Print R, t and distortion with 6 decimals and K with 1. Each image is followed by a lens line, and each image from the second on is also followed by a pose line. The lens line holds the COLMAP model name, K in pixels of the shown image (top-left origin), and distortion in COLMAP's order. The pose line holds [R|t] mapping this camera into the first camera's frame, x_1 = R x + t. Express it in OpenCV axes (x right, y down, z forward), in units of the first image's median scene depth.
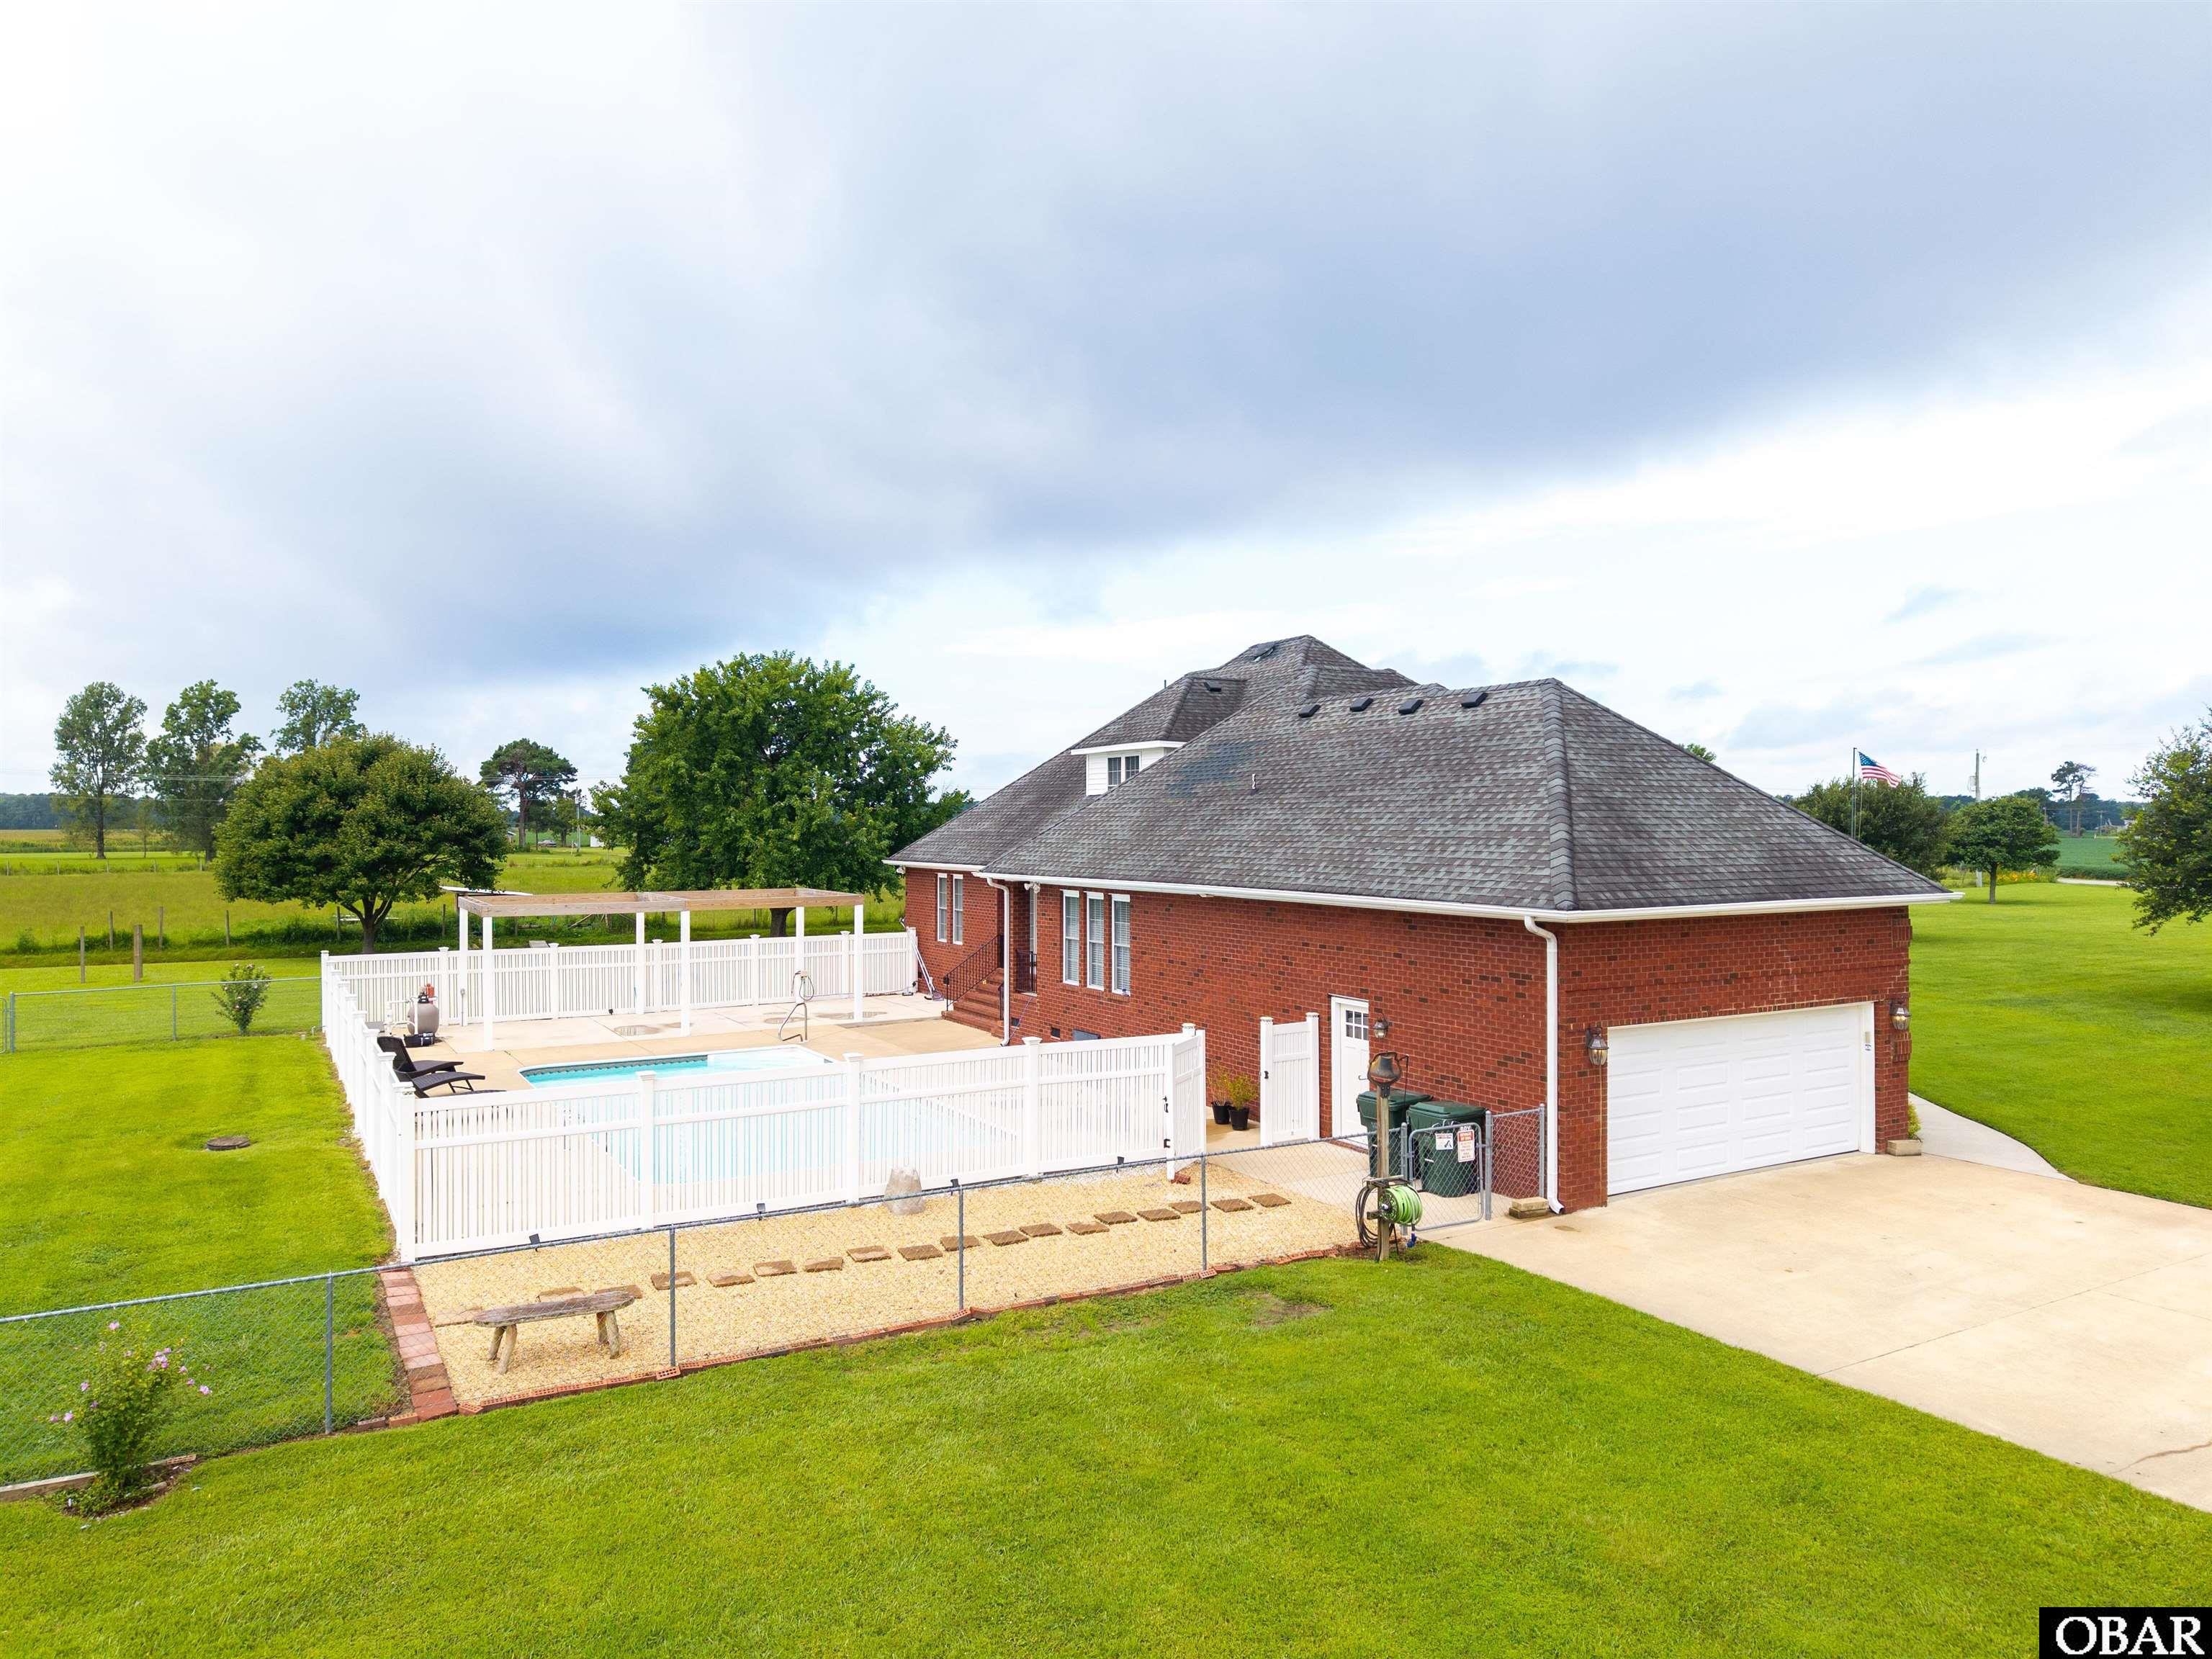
lens RADIAL K [[1477.7, 0, 1111.6], [0, 1477.7, 841.3], [0, 0, 1]] dist [0.027802, -0.031656]
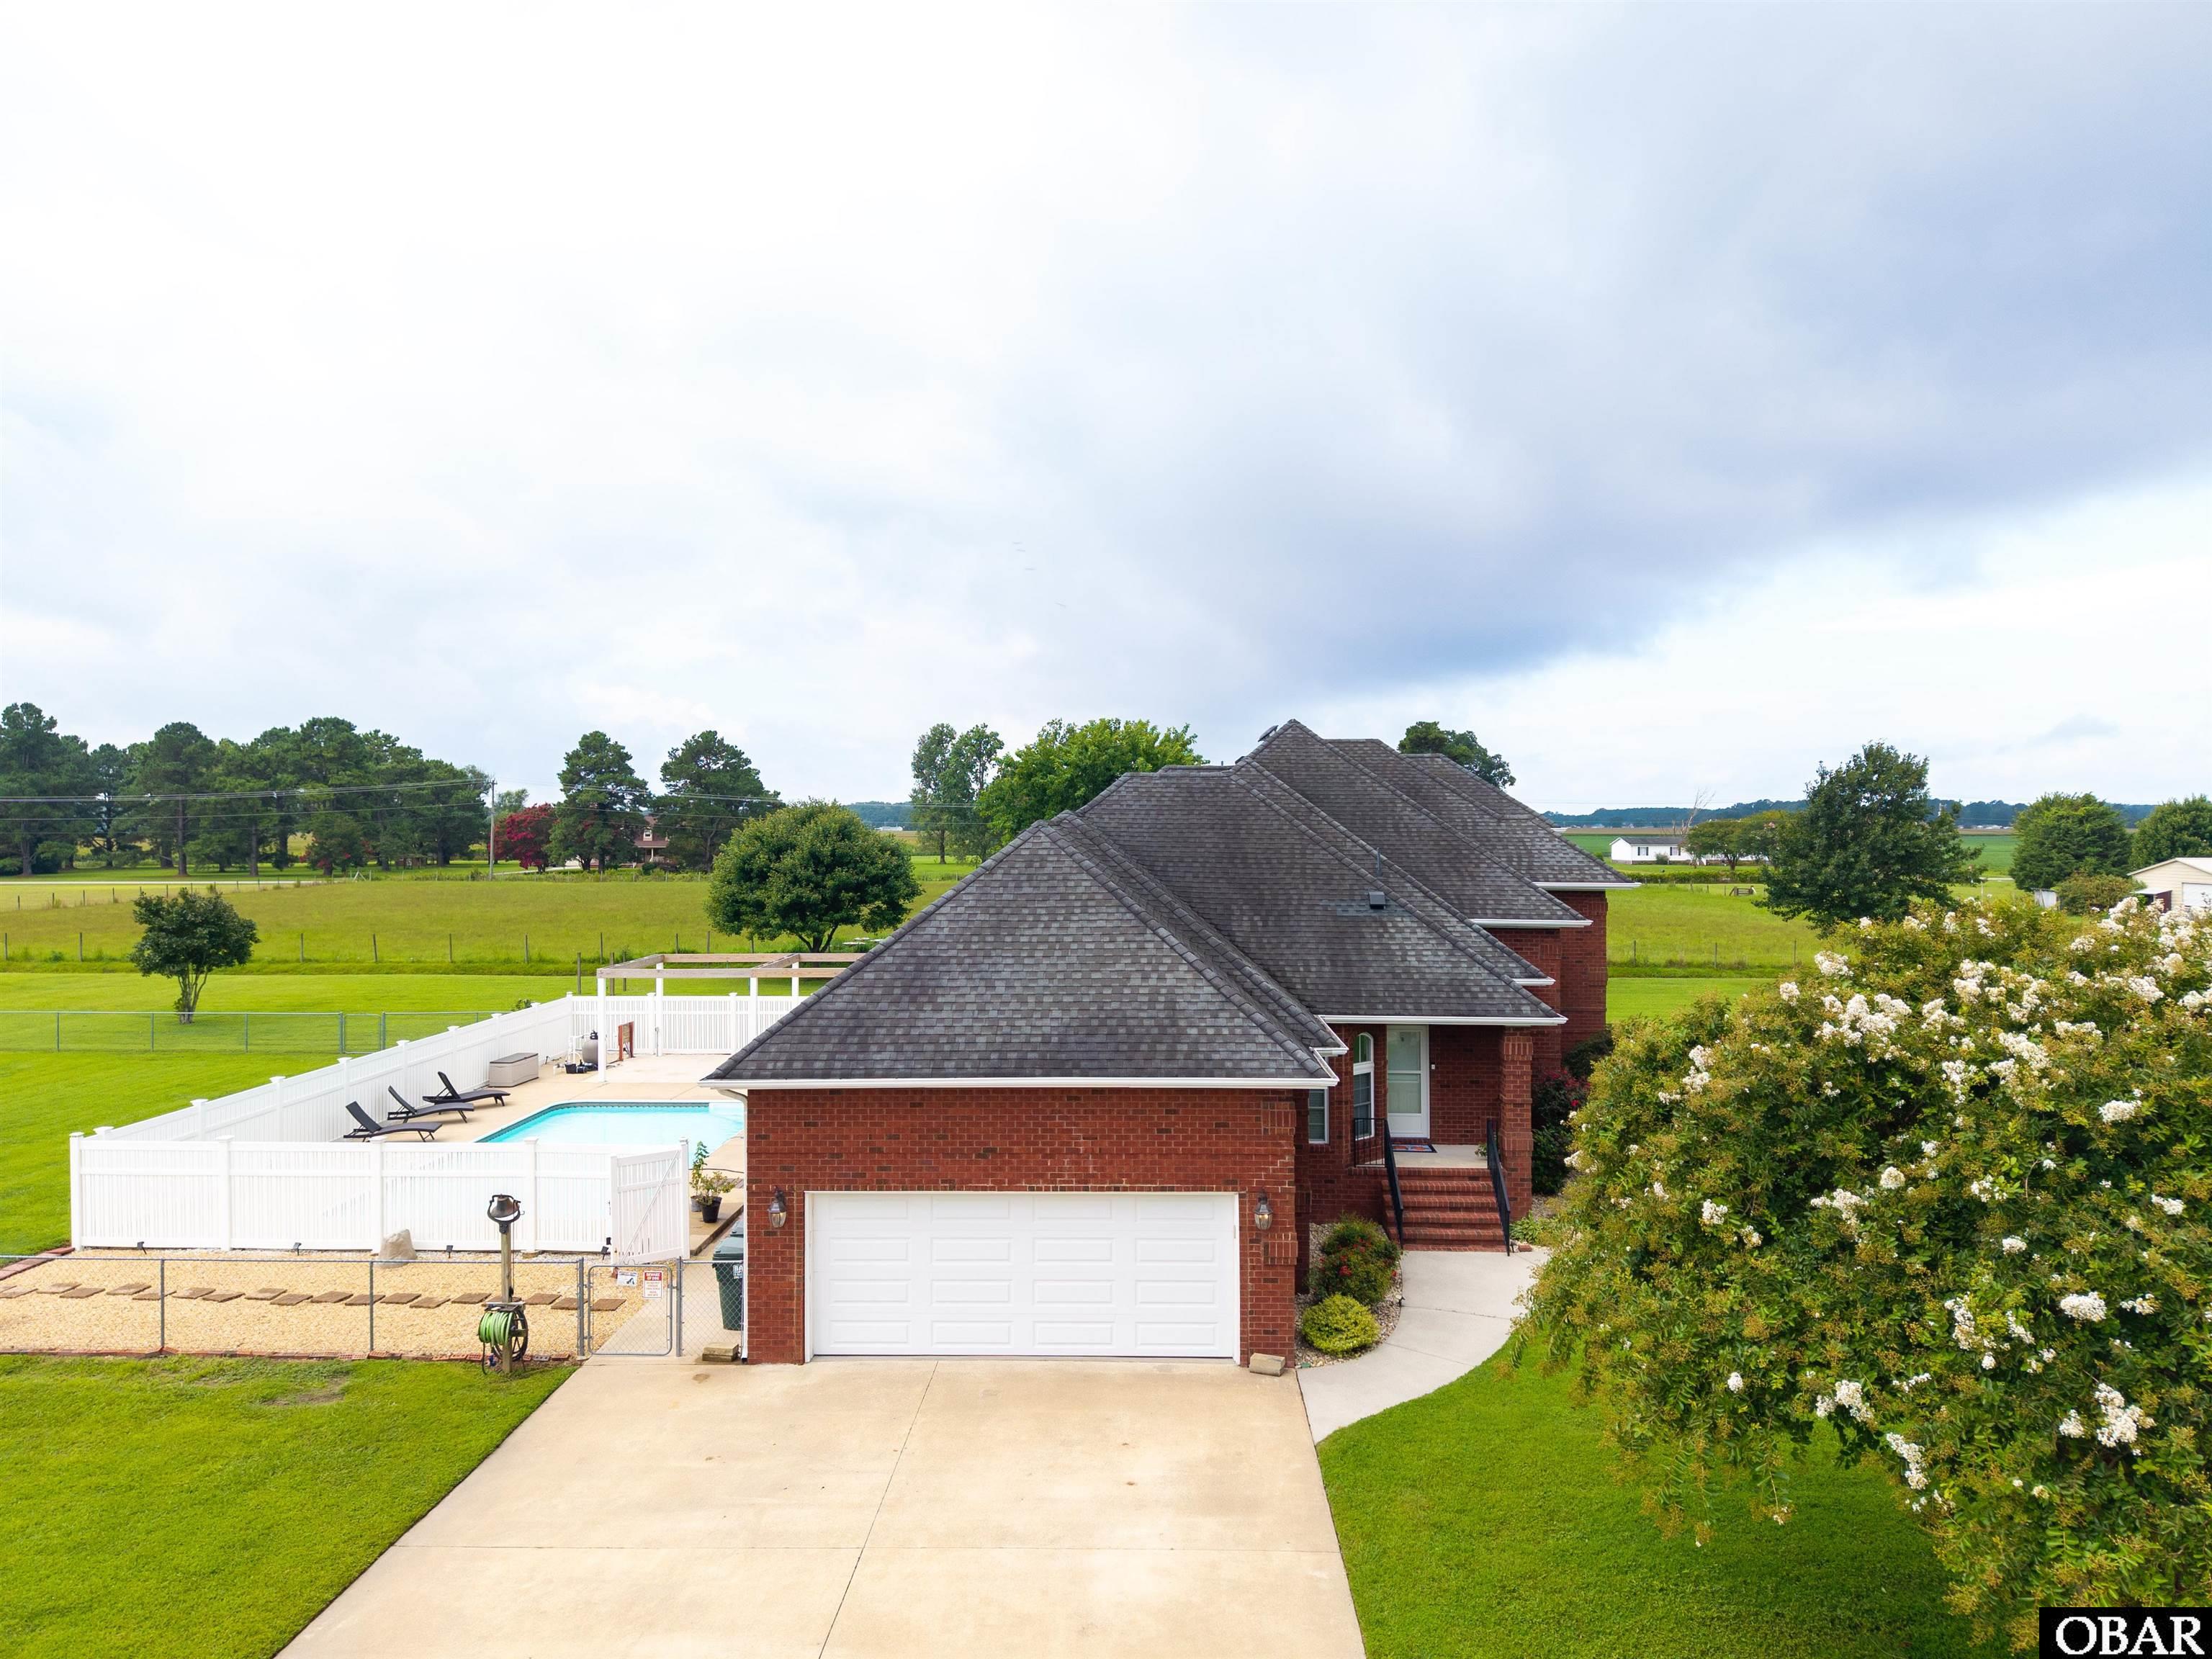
lens RADIAL K [[1477.7, 0, 1127.1], [0, 1477.7, 826.6], [0, 0, 1]] dist [0.027802, -0.031656]
pose [[0.852191, 0.001530, -0.523229, 0.983400], [-0.006529, 0.999949, -0.007710, -0.111851], [0.523190, 0.009986, 0.852157, 0.218377]]
